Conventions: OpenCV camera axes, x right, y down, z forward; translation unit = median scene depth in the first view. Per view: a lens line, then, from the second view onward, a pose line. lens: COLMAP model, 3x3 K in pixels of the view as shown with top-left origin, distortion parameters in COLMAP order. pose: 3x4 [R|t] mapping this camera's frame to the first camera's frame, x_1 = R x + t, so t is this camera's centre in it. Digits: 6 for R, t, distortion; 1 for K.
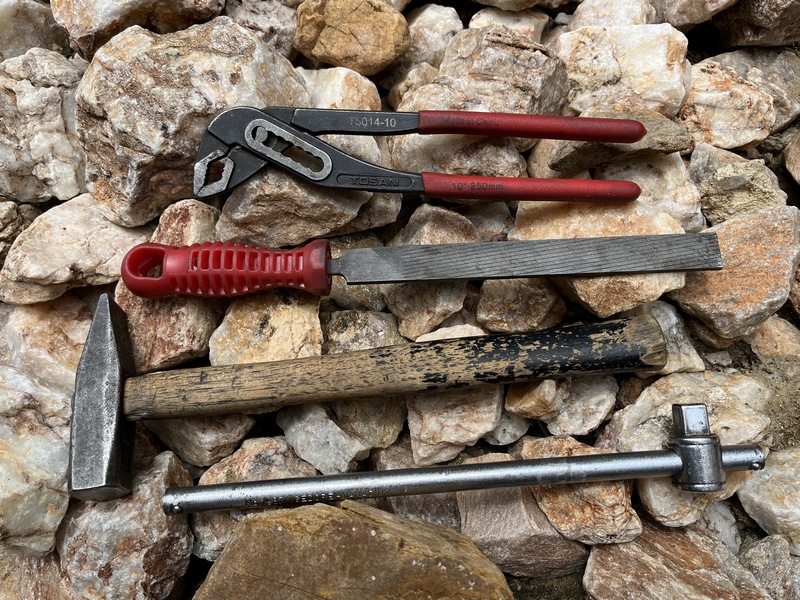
lens RADIAL K [[617.8, 0, 400.0], [0, 617.8, 300.0], [0, 0, 1]] dist [0.044677, -0.100454]
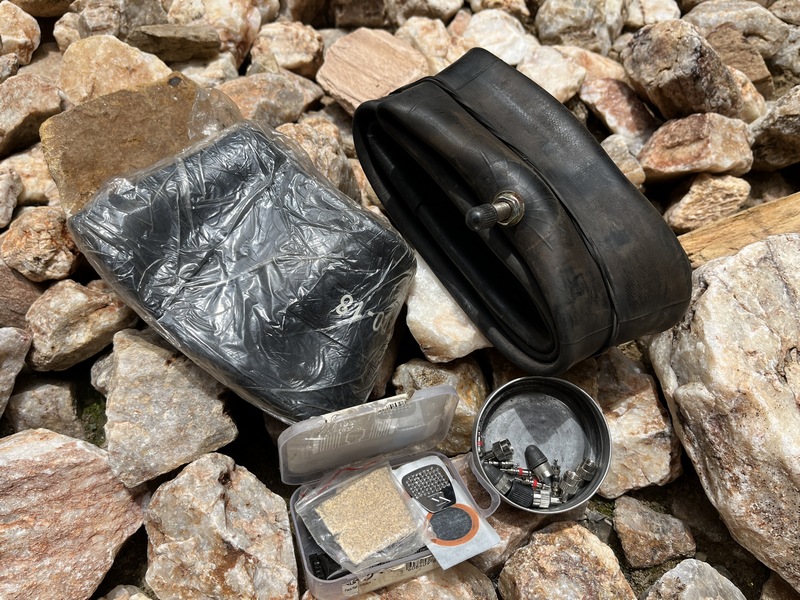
lens RADIAL K [[617.8, 0, 400.0], [0, 617.8, 300.0], [0, 0, 1]] dist [0.044677, -0.100454]
pose [[0.998130, 0.060985, -0.004073, 0.897840], [-0.059617, 0.956704, -0.284891, 0.643086], [-0.013477, 0.284601, 0.958551, -0.128150]]
